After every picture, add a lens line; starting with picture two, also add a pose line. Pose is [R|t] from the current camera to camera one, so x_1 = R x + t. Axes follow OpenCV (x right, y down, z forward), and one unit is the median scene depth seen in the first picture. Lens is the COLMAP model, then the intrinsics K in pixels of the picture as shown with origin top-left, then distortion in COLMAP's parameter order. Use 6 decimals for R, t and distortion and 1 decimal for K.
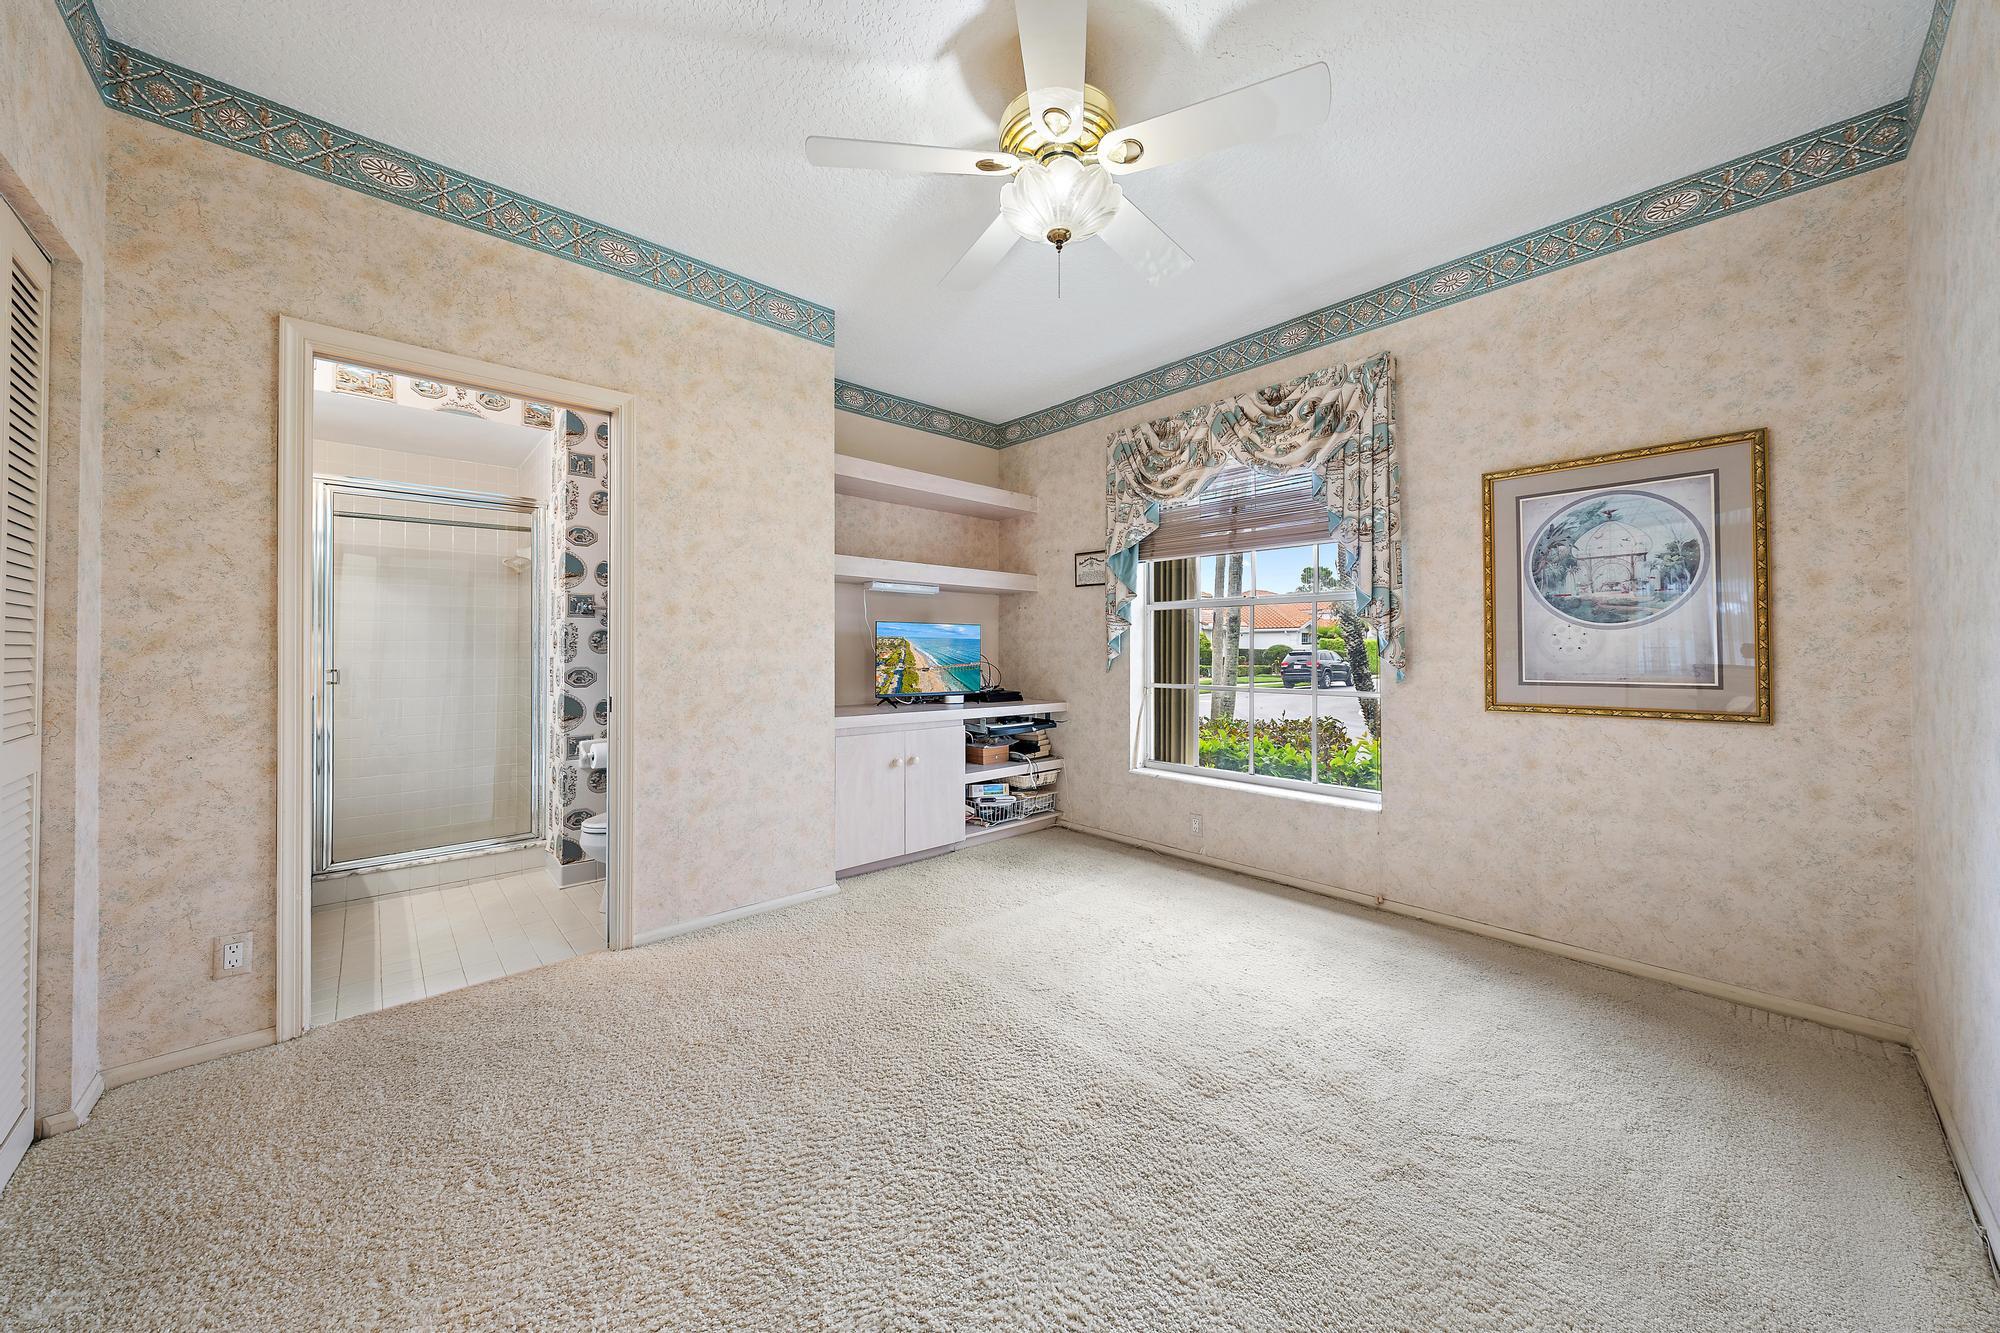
lens RADIAL K [[691.2, 0, 998.3], [0, 691.2, 639.1], [0, 0, 1]] dist [-0.000335, -0.000019]
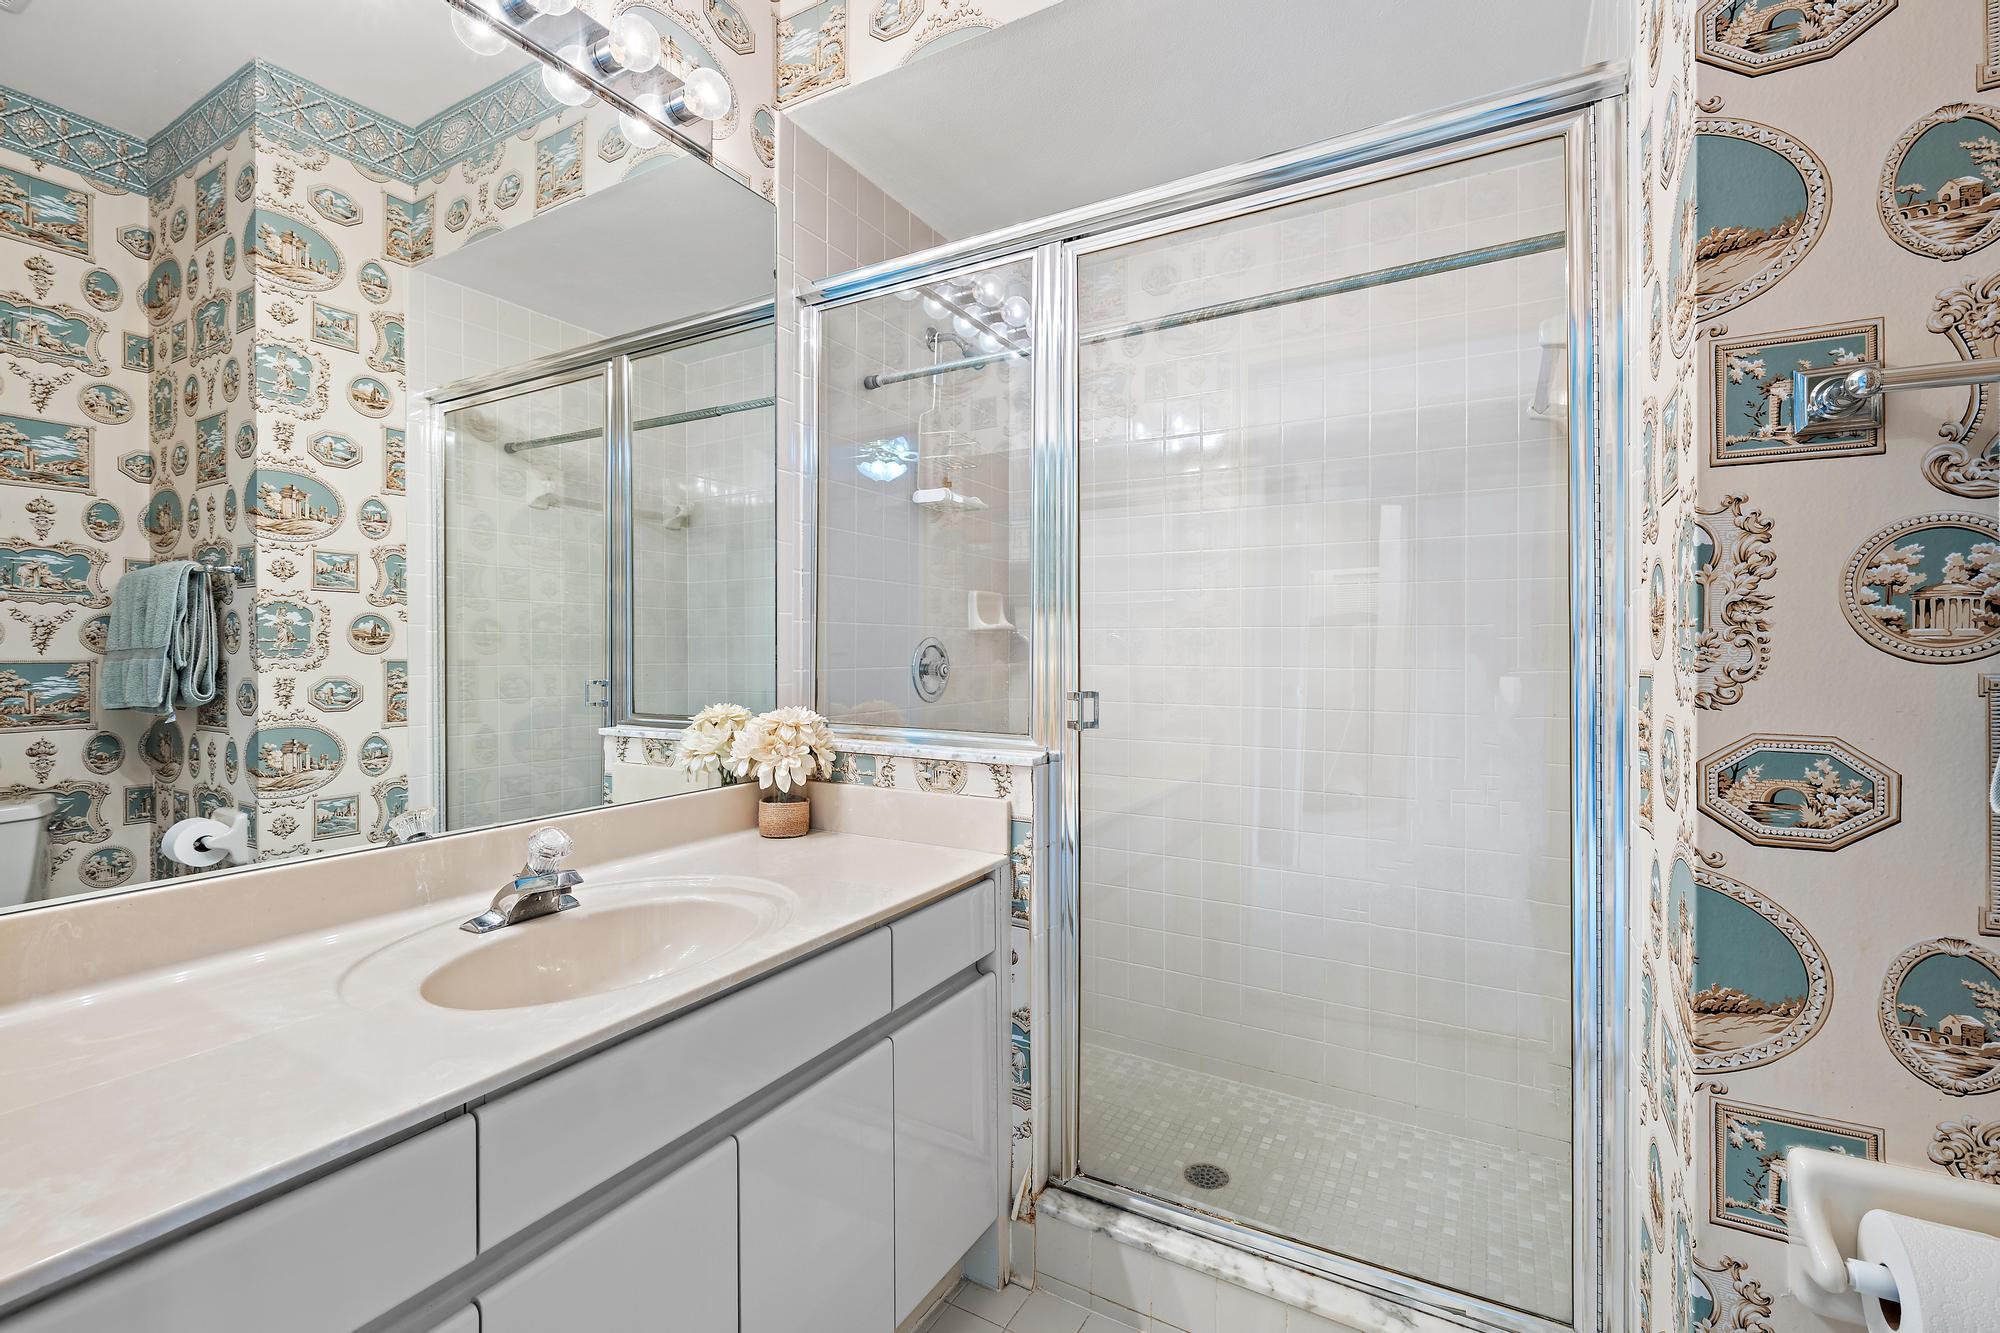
lens RADIAL K [[868.3, 0, 997.0], [0, 868.3, 650.4], [0, 0, 1]] dist [-0.001336, -0.000240]
pose [[0.309042, 0.000661, -0.951048, -0.453200], [0.013303, 0.999899, 0.005018, 0.014489], [0.950955, -0.014203, 0.309002, 0.732158]]
